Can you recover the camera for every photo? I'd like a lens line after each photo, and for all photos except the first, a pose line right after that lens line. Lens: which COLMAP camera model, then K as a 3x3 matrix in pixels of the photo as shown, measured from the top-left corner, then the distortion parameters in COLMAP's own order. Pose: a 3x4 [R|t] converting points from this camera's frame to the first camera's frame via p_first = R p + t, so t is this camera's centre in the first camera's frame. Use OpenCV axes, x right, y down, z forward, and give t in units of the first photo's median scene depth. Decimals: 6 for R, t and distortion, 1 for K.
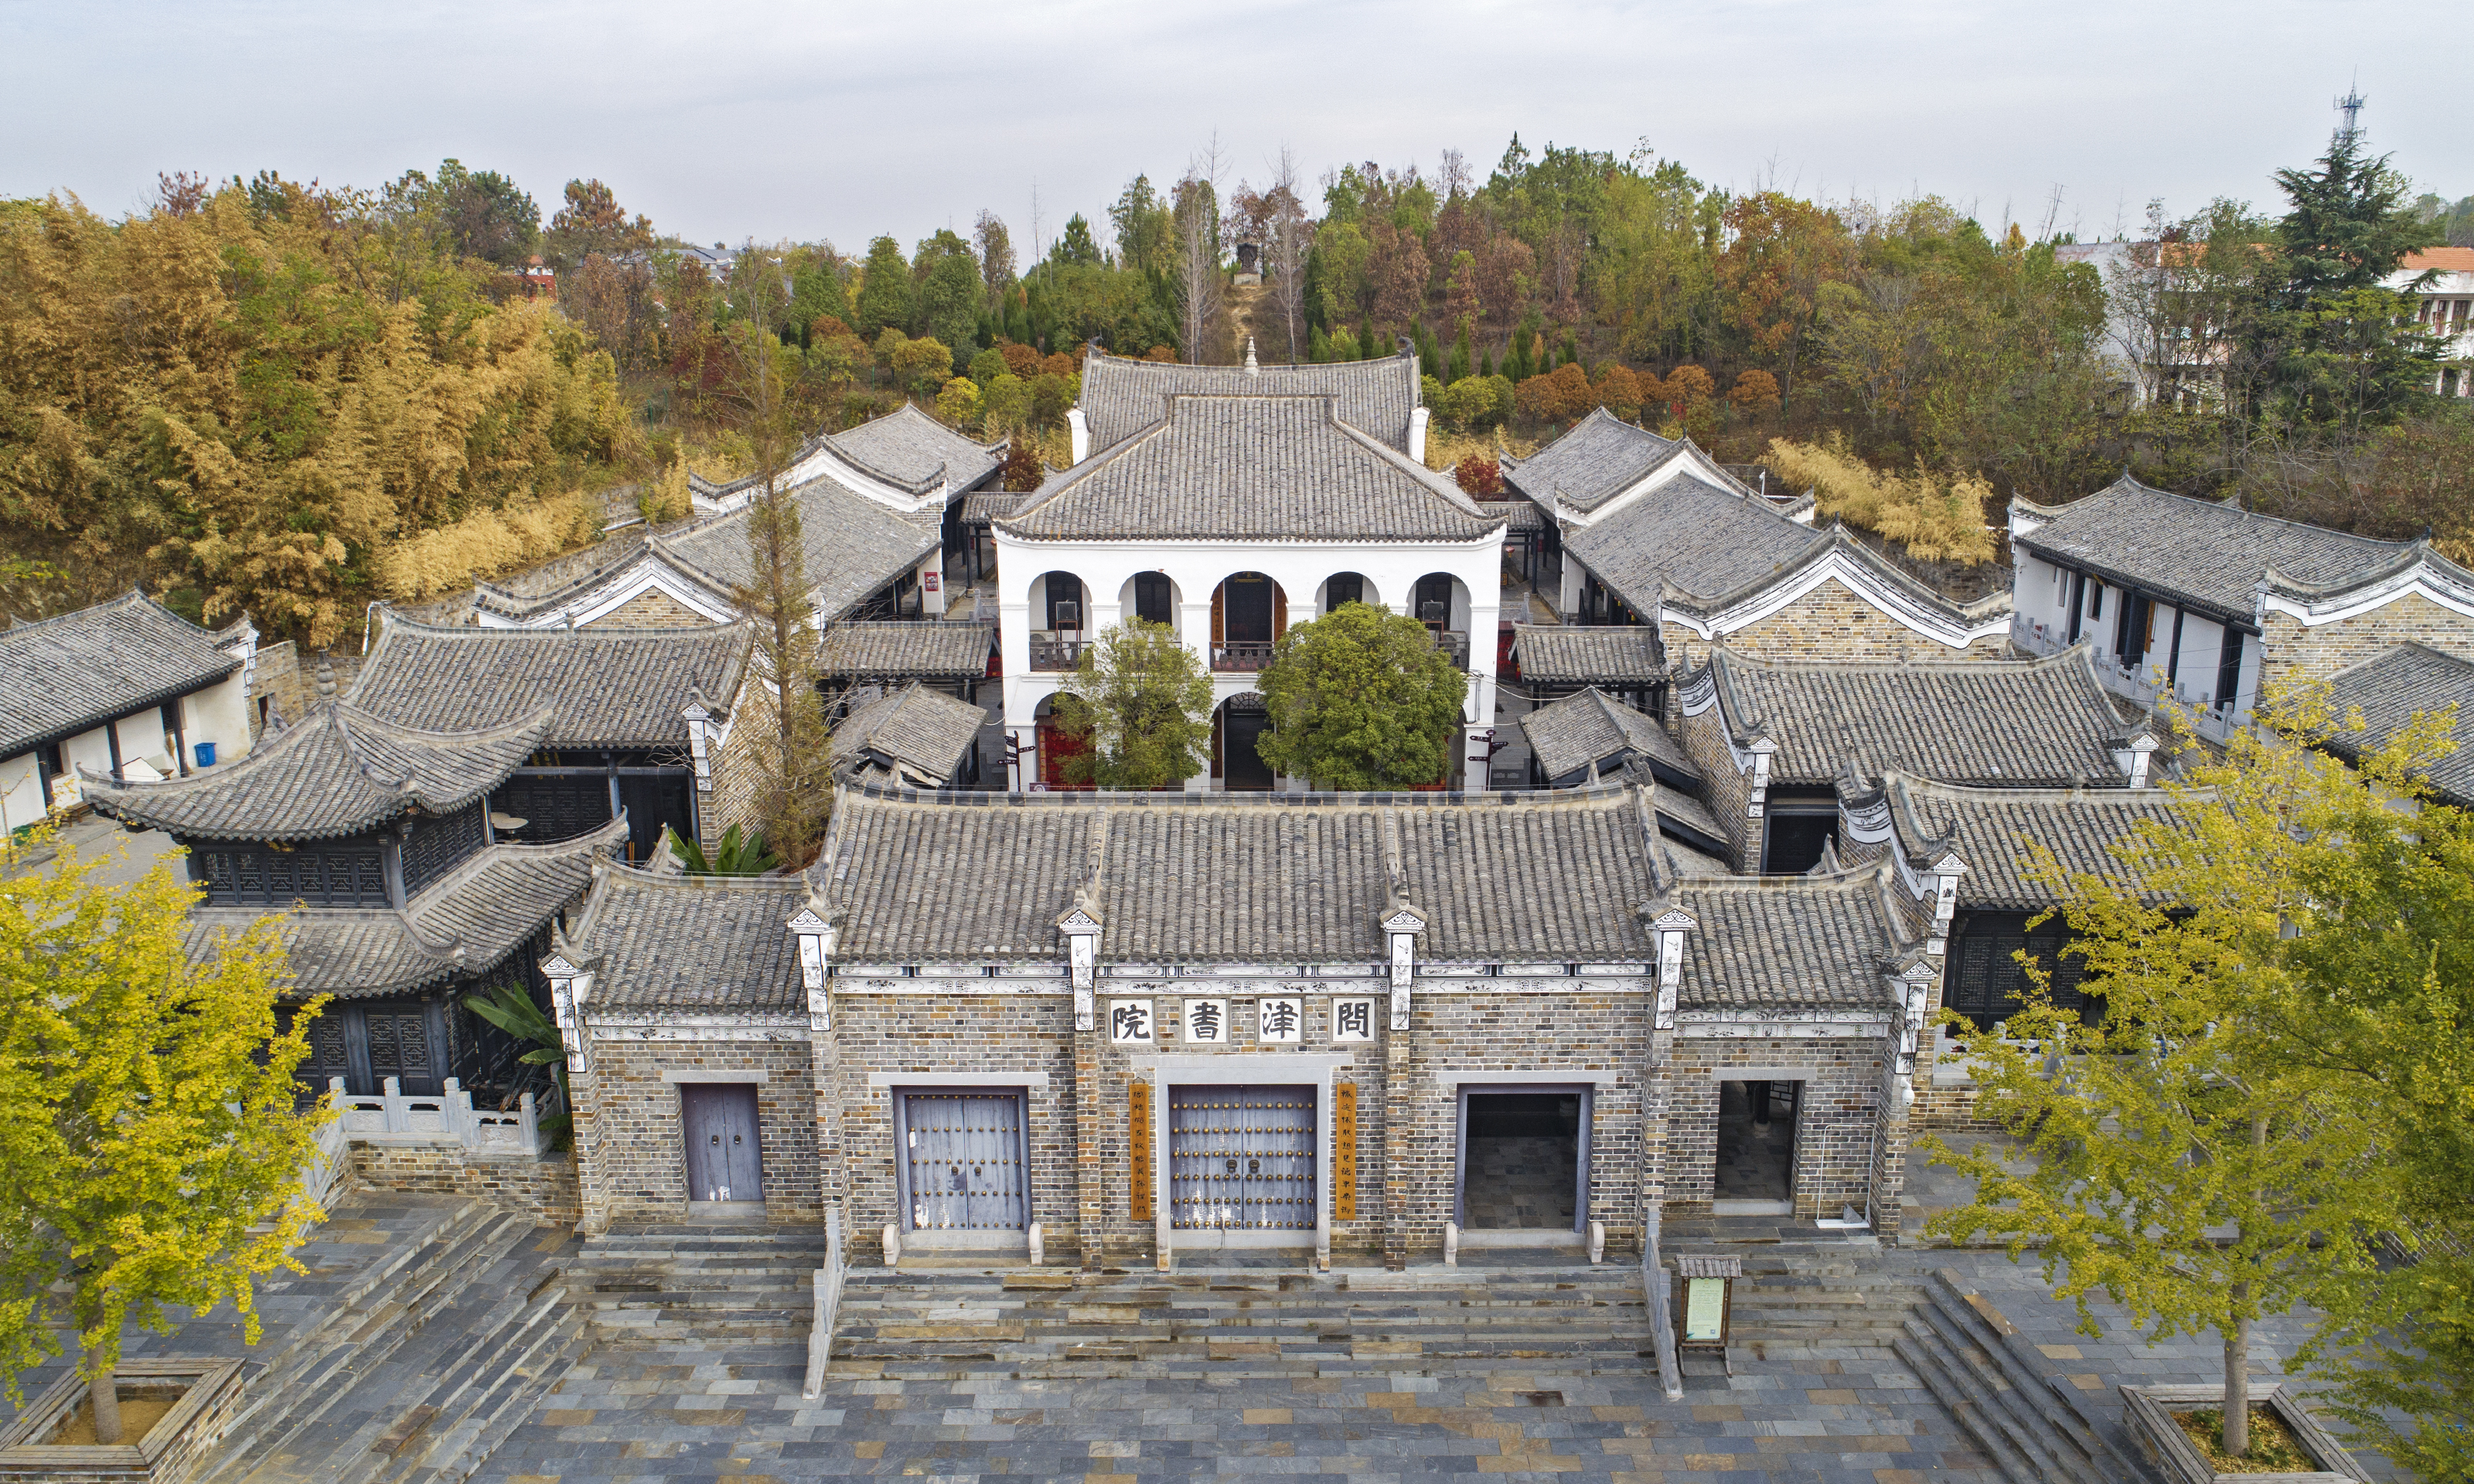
lens RADIAL K [[1624.8, 0, 1233.2], [0, 1624.8, 730.3], [0, 0, 1]] dist [0.000054, -0.001458]
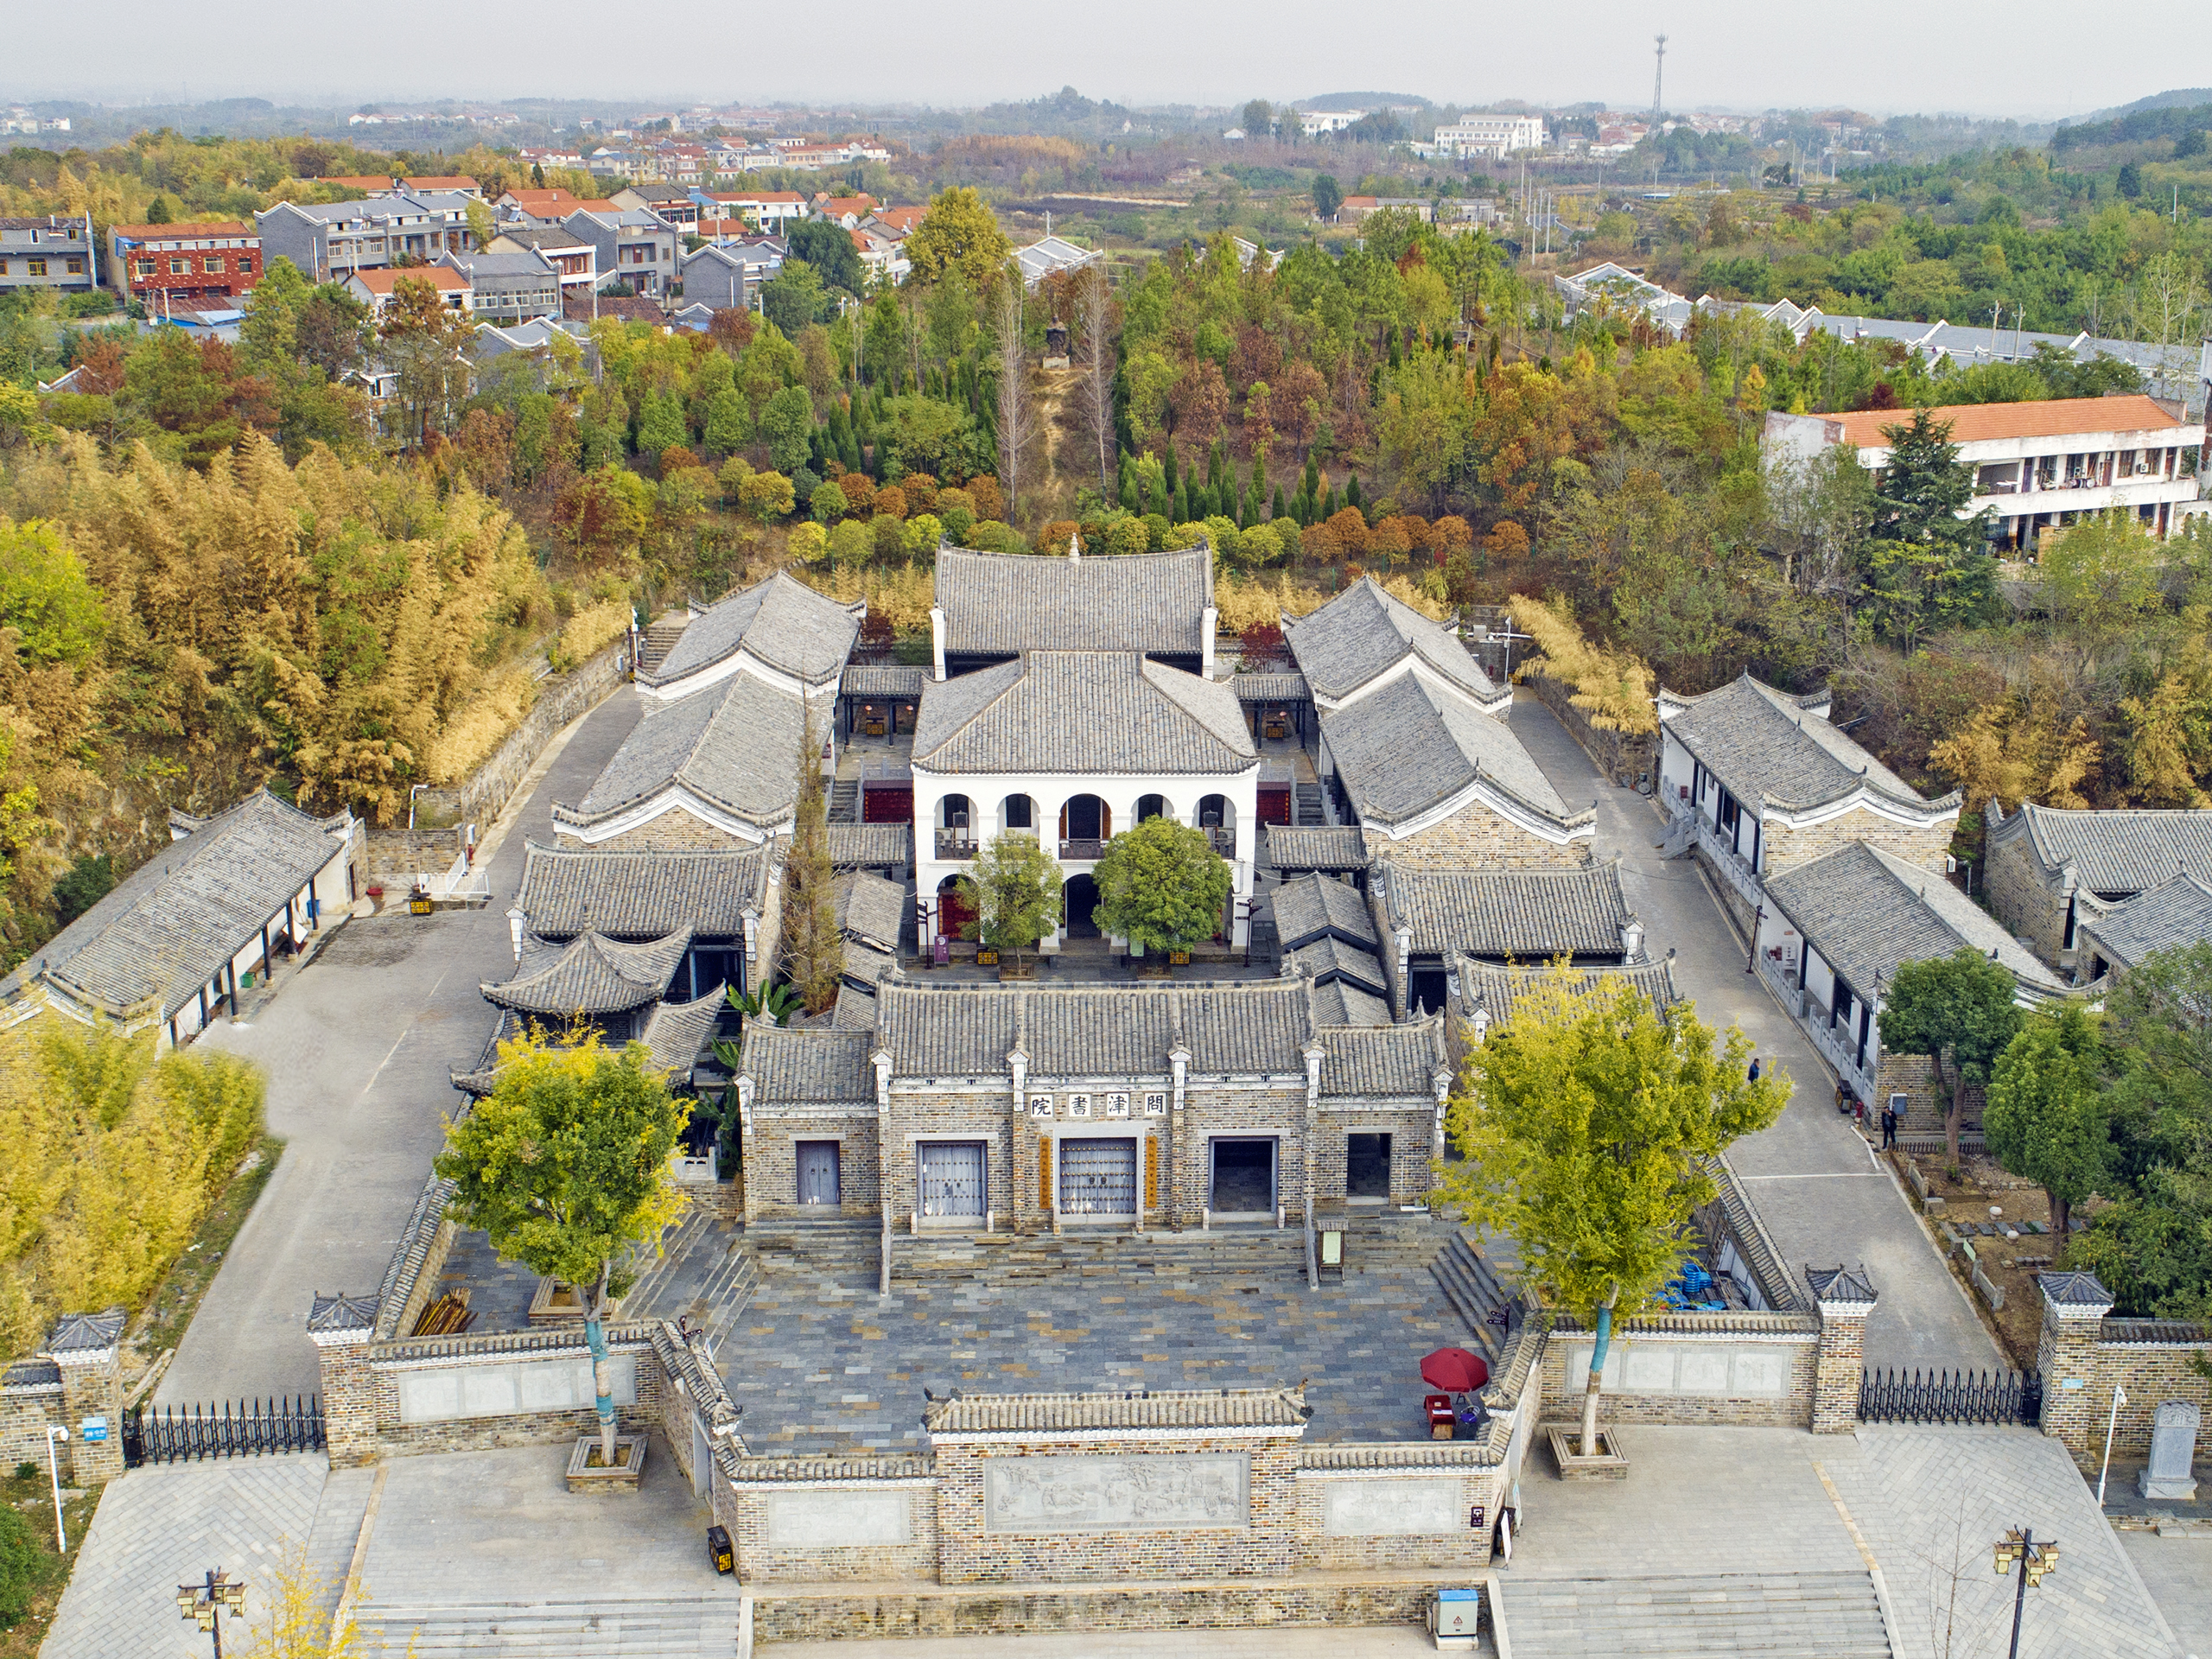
lens RADIAL K [[1564.6, 0, 1111.0], [0, 1564.6, 837.2], [0, 0, 1]] dist [-0.002301, 0.000671]
pose [[0.999090, -0.002445, 0.042572, -0.037368], [0.001649, 0.999823, 0.018718, -0.113840], [-0.042611, -0.018630, 0.998918, -0.556764]]
